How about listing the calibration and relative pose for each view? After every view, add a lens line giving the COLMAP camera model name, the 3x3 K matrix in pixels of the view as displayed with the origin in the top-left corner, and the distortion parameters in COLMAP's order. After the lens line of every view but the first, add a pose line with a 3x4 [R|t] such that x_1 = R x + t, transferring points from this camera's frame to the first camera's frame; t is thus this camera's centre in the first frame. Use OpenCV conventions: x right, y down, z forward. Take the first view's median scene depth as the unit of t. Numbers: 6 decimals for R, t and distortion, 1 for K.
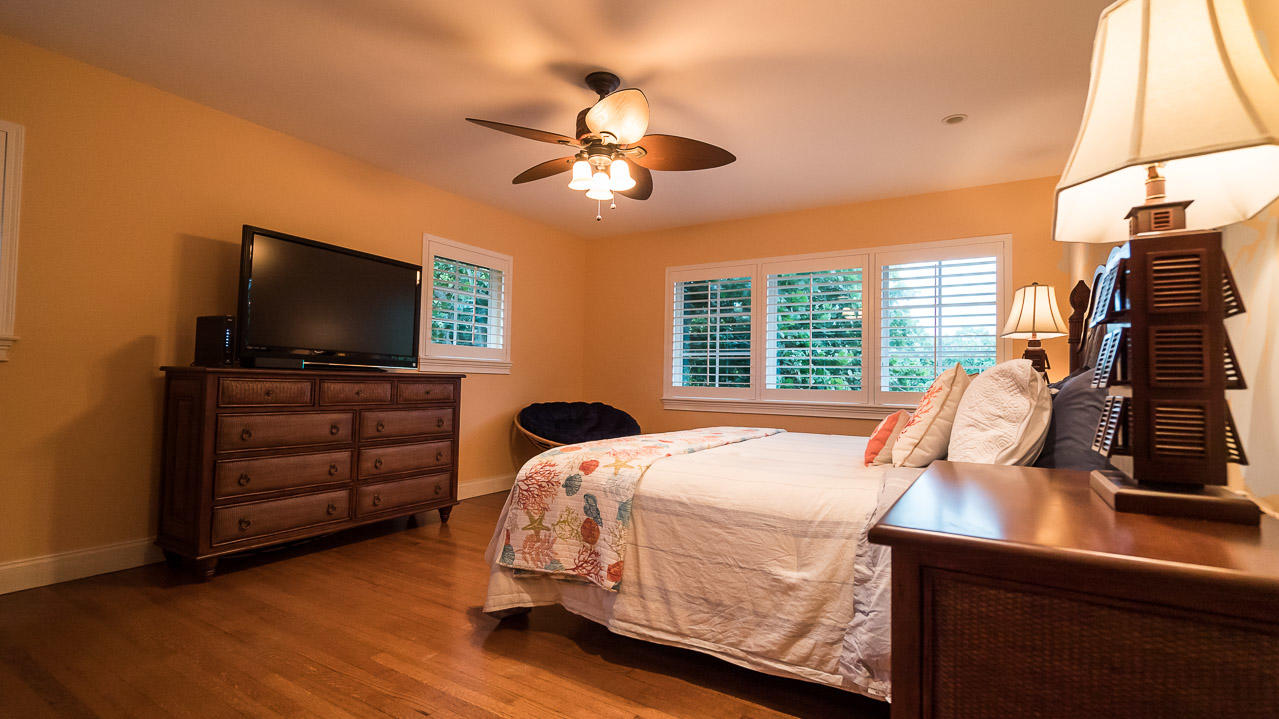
lens RADIAL K [[577.6, 0, 642.1], [0, 577.6, 359.1], [0, 0, 1]] dist [-0.005315, 0.000033]
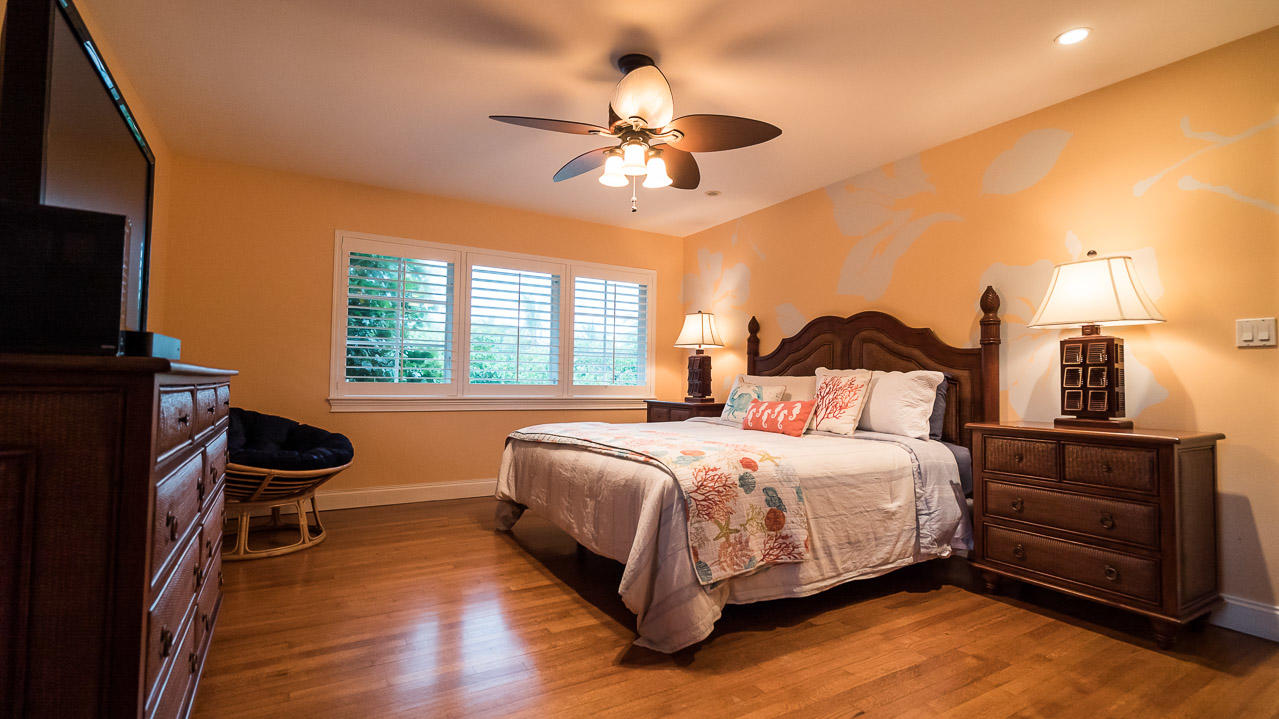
lens RADIAL K [[577.6, 0, 641.1], [0, 577.6, 360.8], [0, 0, 1]] dist [-0.005315, 0.000033]
pose [[0.467937, 0.019188, 0.883554, -1.194639], [-0.040161, 0.999193, -0.000430, 0.005034], [-0.882849, -0.035283, 0.468330, 0.720816]]
